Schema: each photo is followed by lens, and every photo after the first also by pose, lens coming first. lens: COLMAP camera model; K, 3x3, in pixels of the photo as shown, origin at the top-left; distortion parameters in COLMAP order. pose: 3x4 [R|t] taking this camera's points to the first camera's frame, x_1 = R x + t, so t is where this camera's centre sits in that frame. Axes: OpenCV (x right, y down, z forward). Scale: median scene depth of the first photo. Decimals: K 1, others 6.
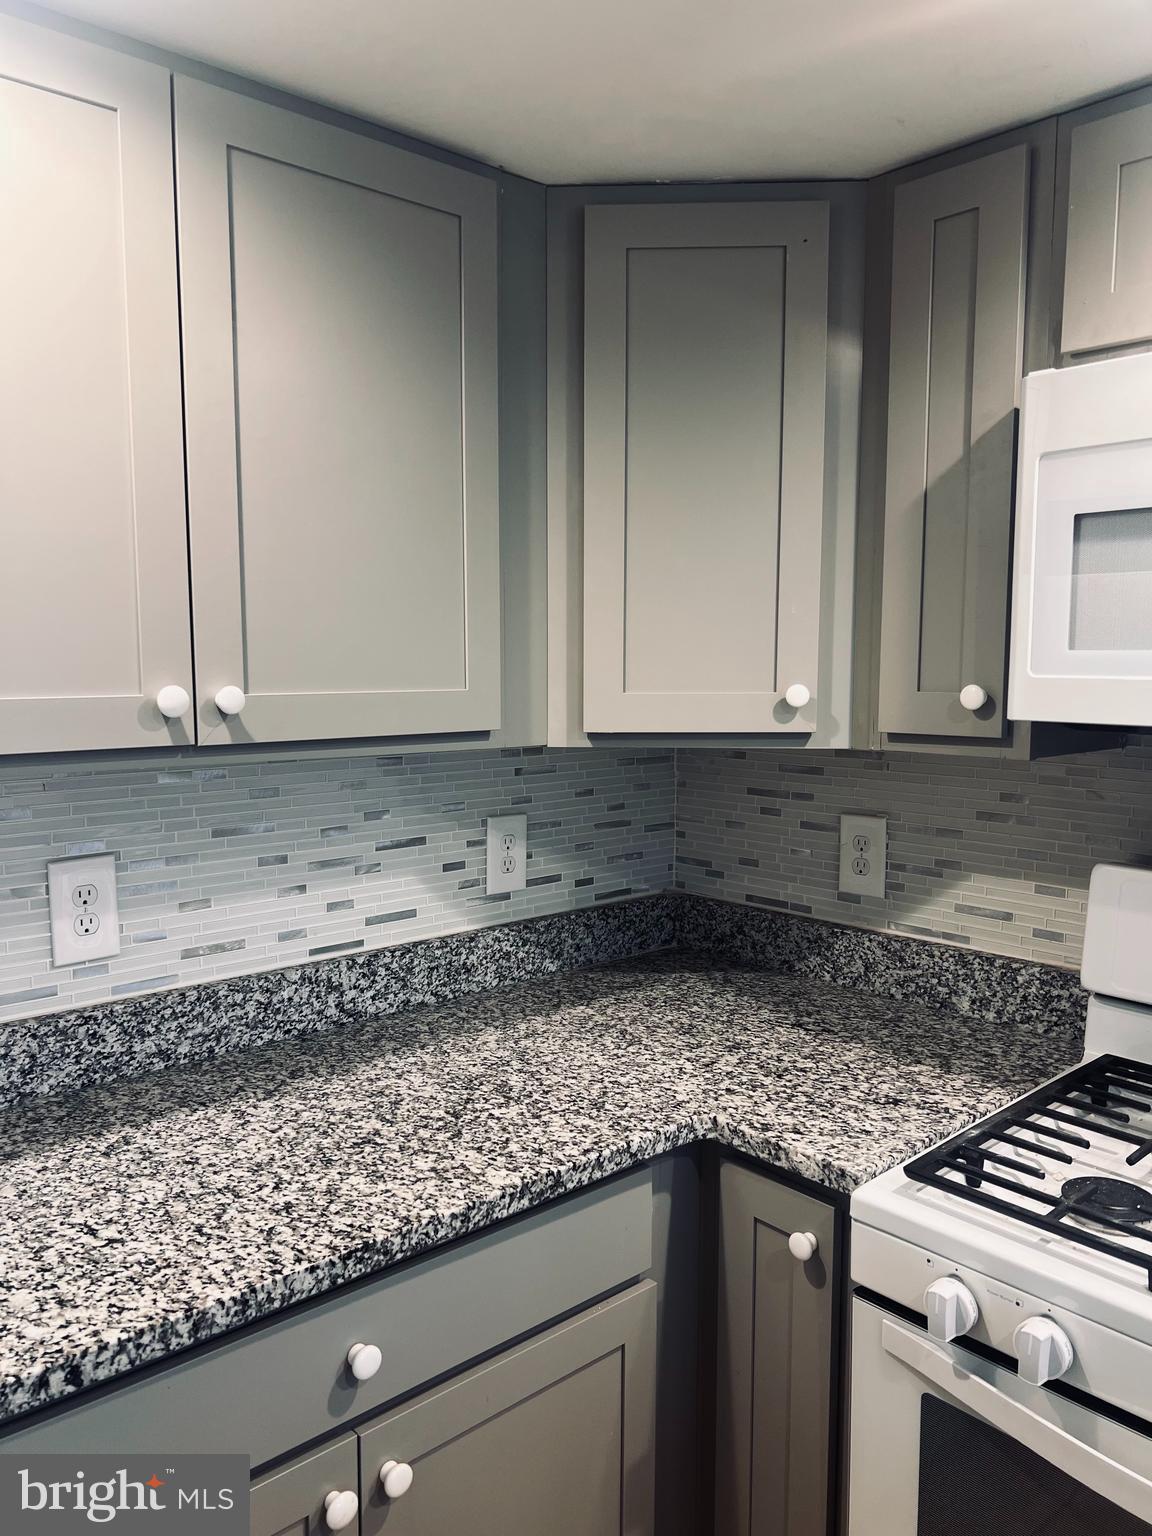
lens RADIAL K [[1168.6, 0, 572.2], [0, 1168.6, 773.4], [0, 0, 1]] dist [0.008348, 0.003167]
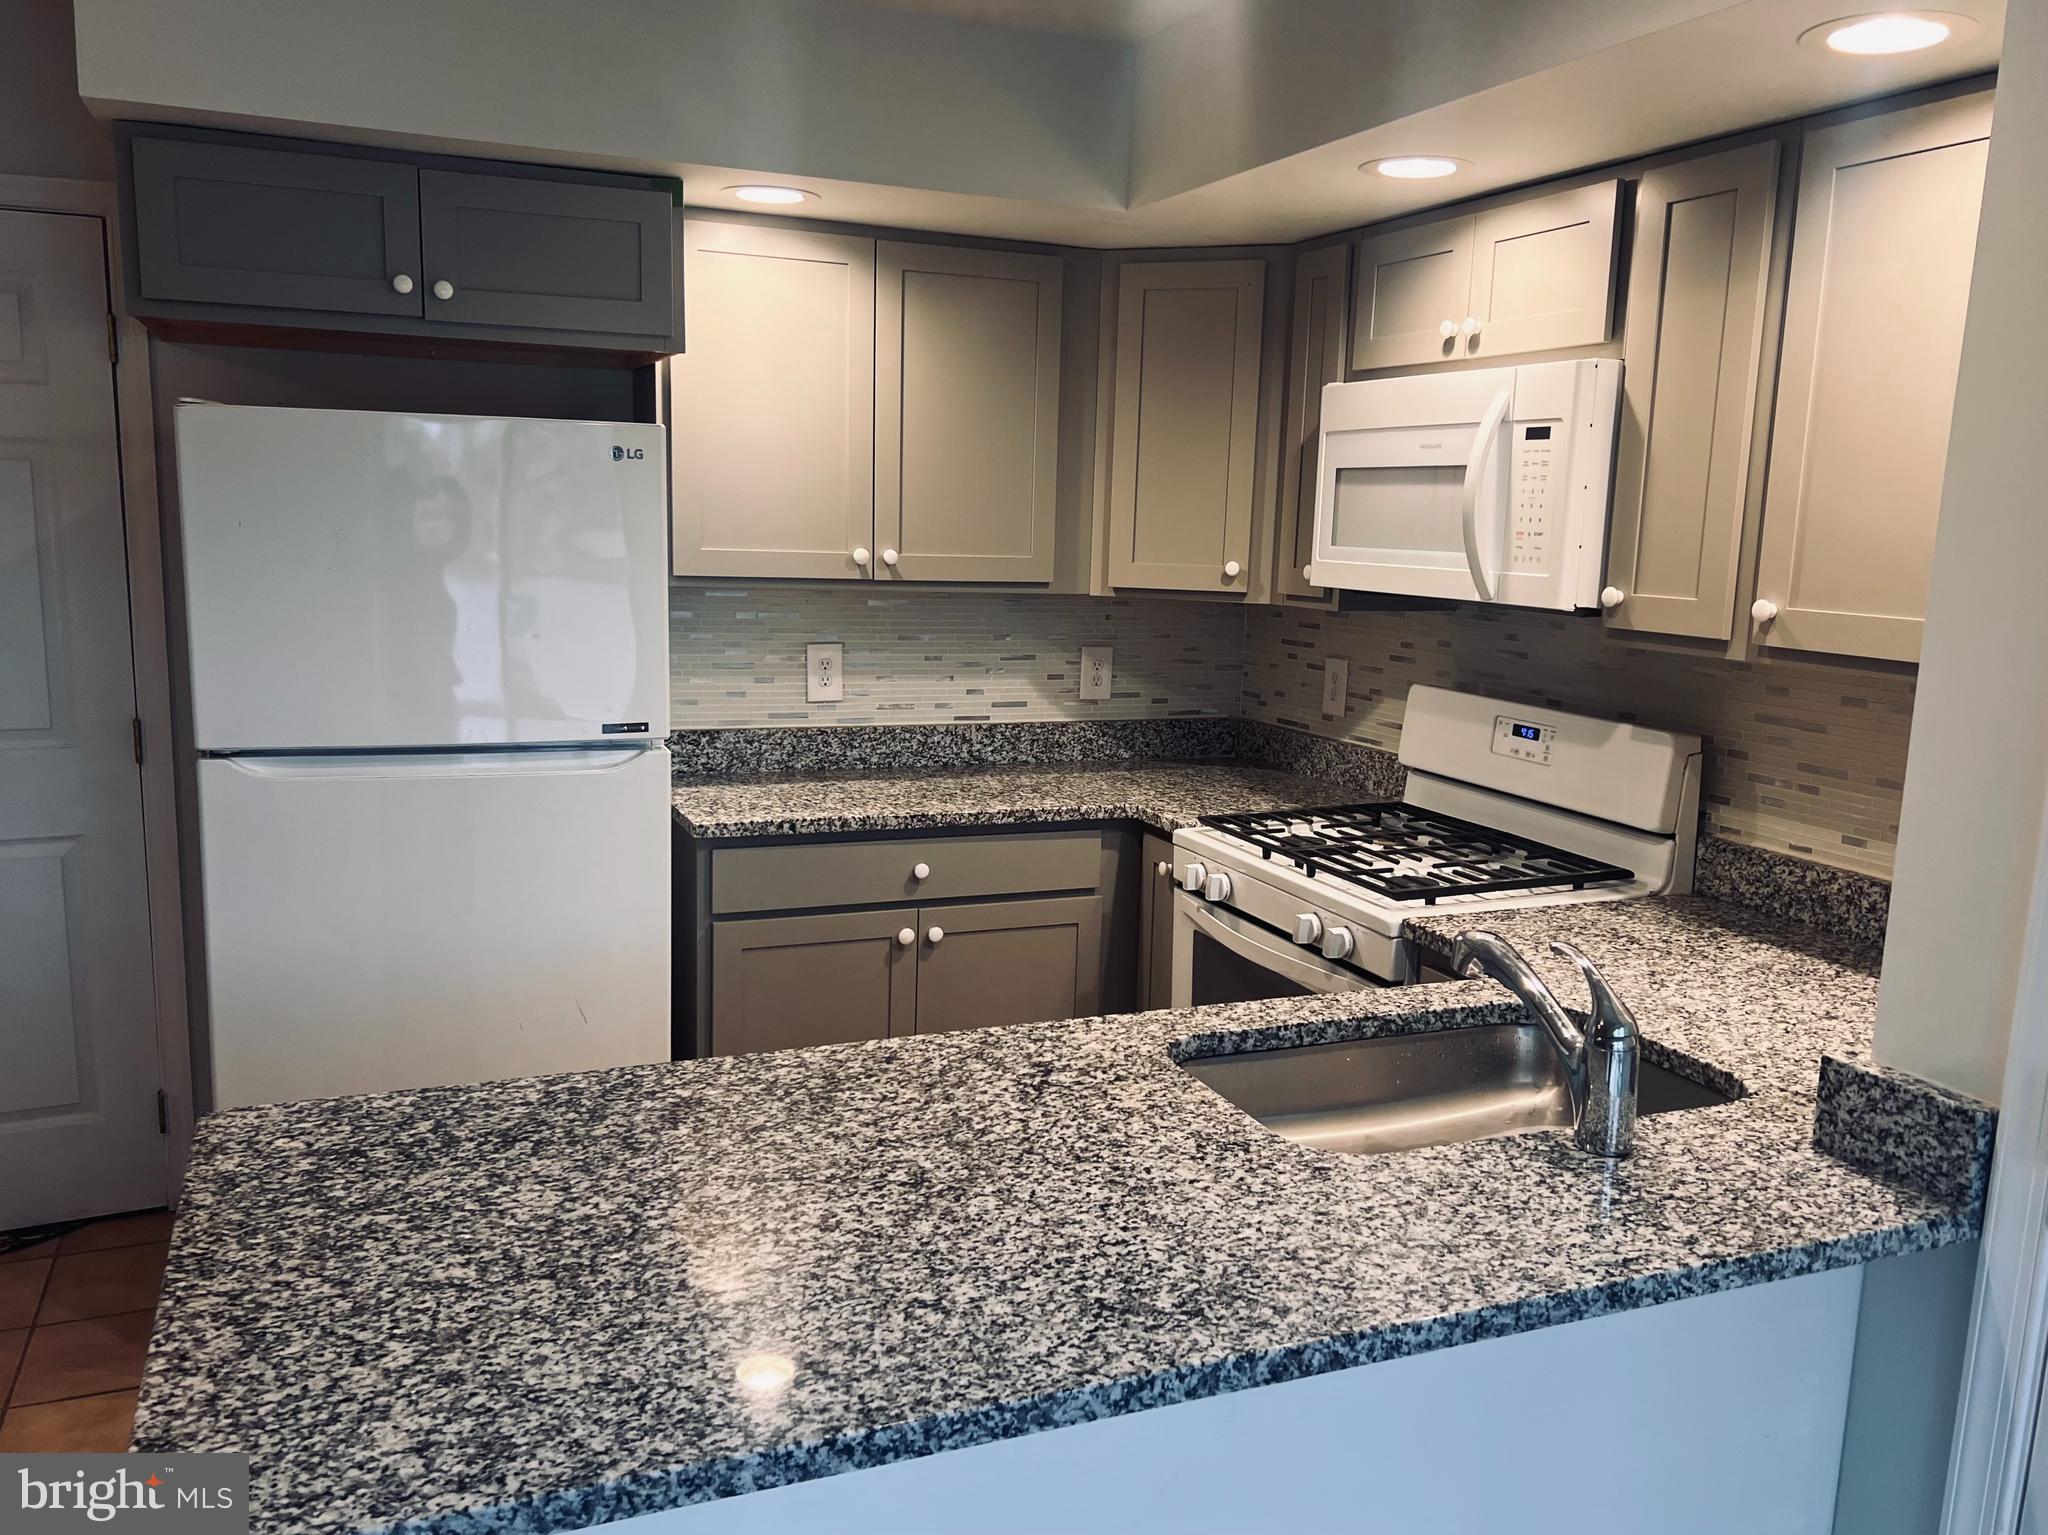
lens RADIAL K [[1628.7, 0, 1020.3], [0, 1628.7, 774.3], [0, 0, 1]] dist [0.092546, -0.161929]
pose [[0.942389, 0.078539, -0.325169, 0.677522], [-0.061143, 0.996114, 0.063395, 0.091839], [0.328884, -0.039861, 0.943529, -1.242997]]
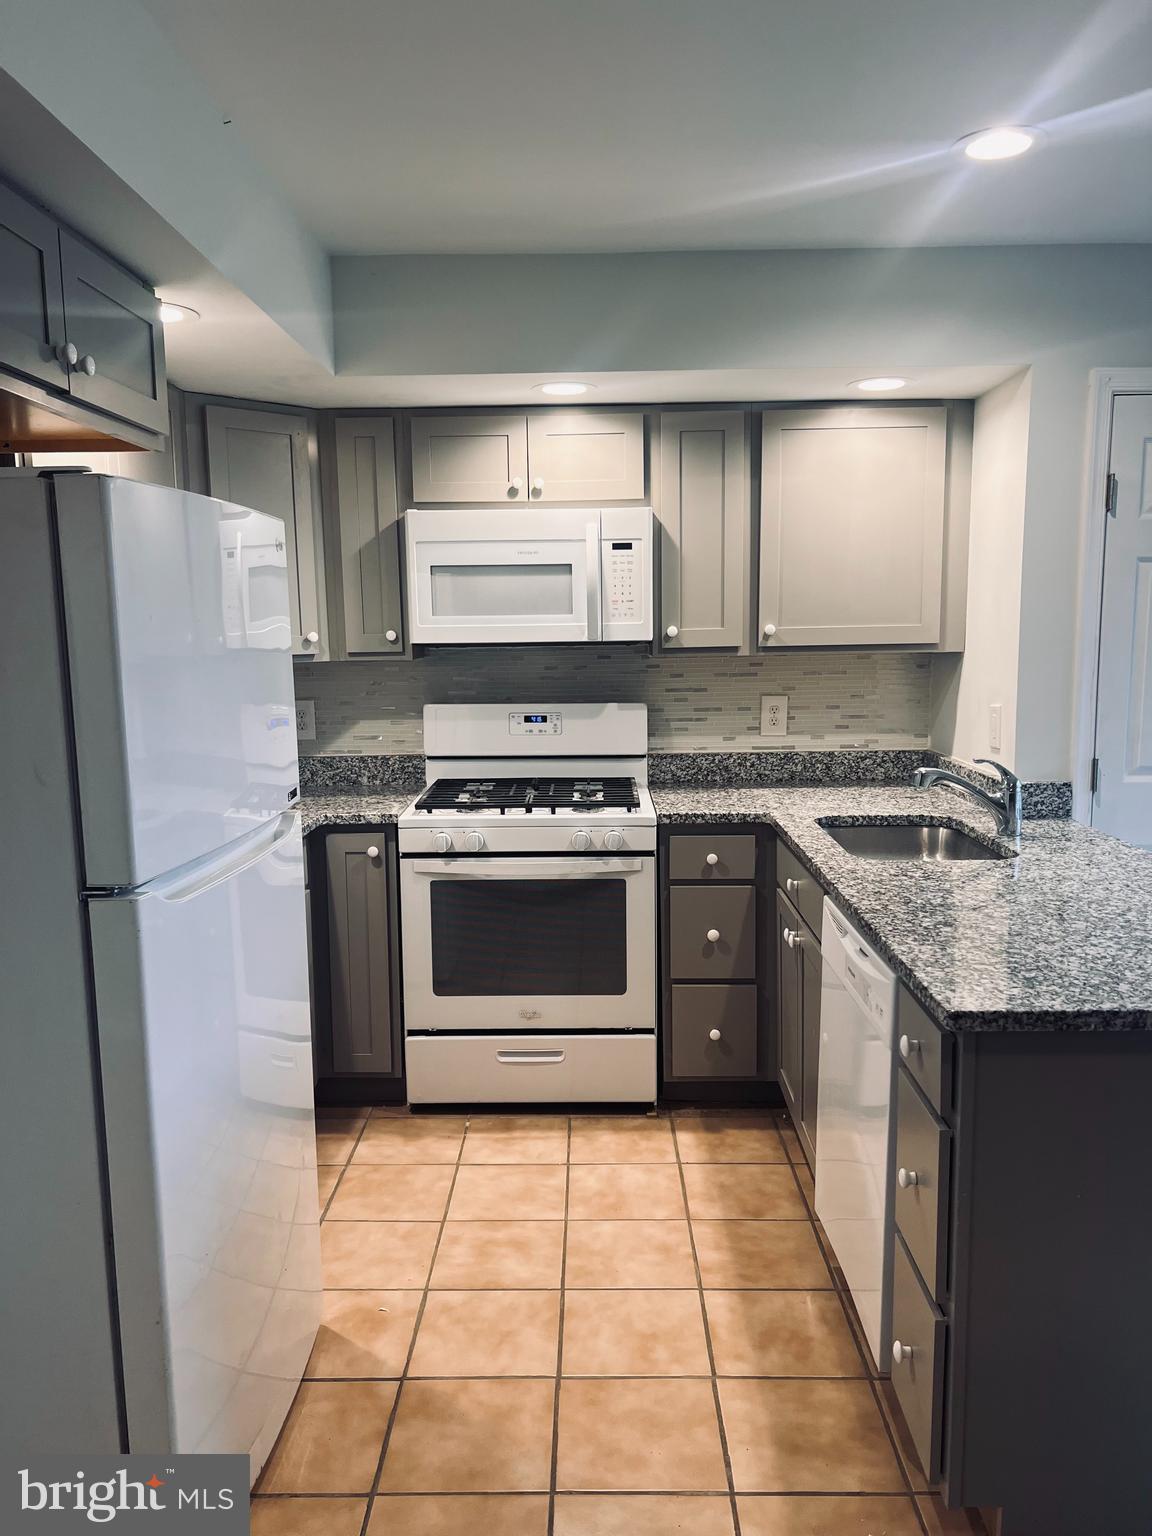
lens RADIAL K [[1156.0, 0, 589.5], [0, 1156.0, 782.8], [0, 0, 1]] dist [0.073071, -0.120463]
pose [[0.677296, -0.115586, 0.726574, -1.100904], [0.092928, 0.993112, 0.071363, 0.100129], [-0.729818, 0.019185, 0.683372, -0.905739]]
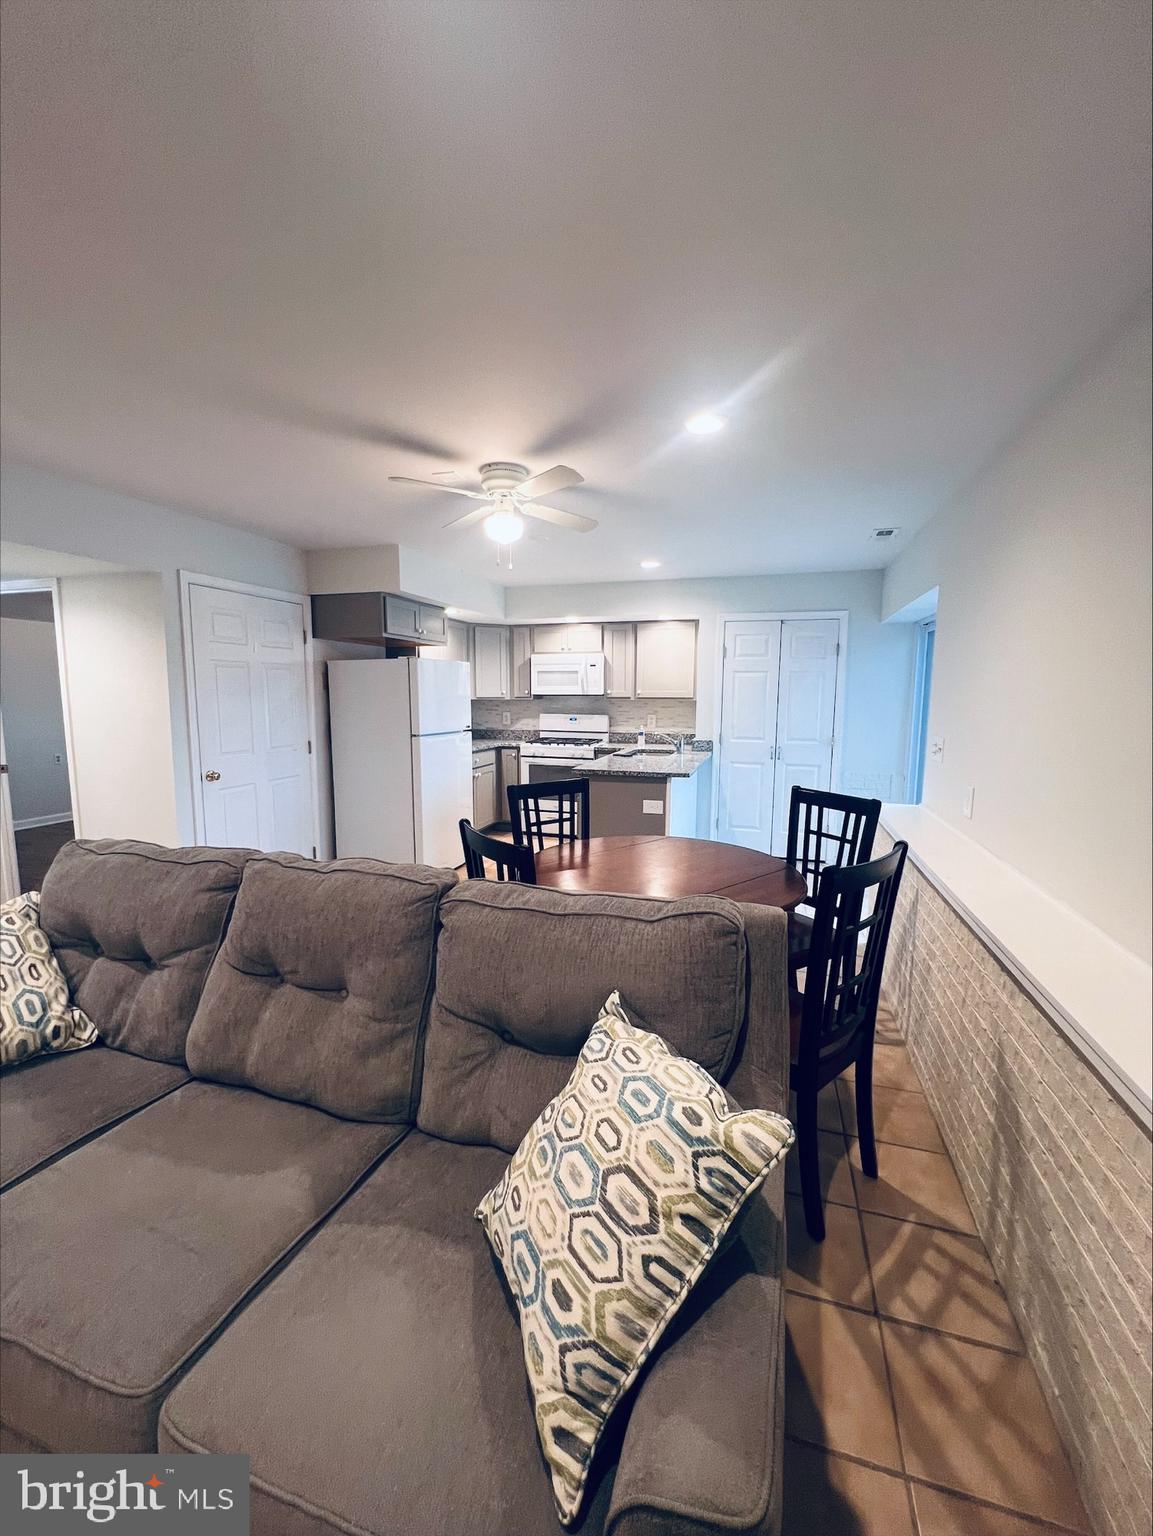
lens RADIAL K [[620.0, 0, 567.4], [0, 620.0, 764.8], [0, 0, 1]] dist [0.000584, 0.000046]
pose [[0.866282, -0.060741, 0.495849, -1.465059], [0.054298, 0.998148, 0.027410, 0.314052], [-0.496596, 0.003179, 0.867976, -2.674614]]
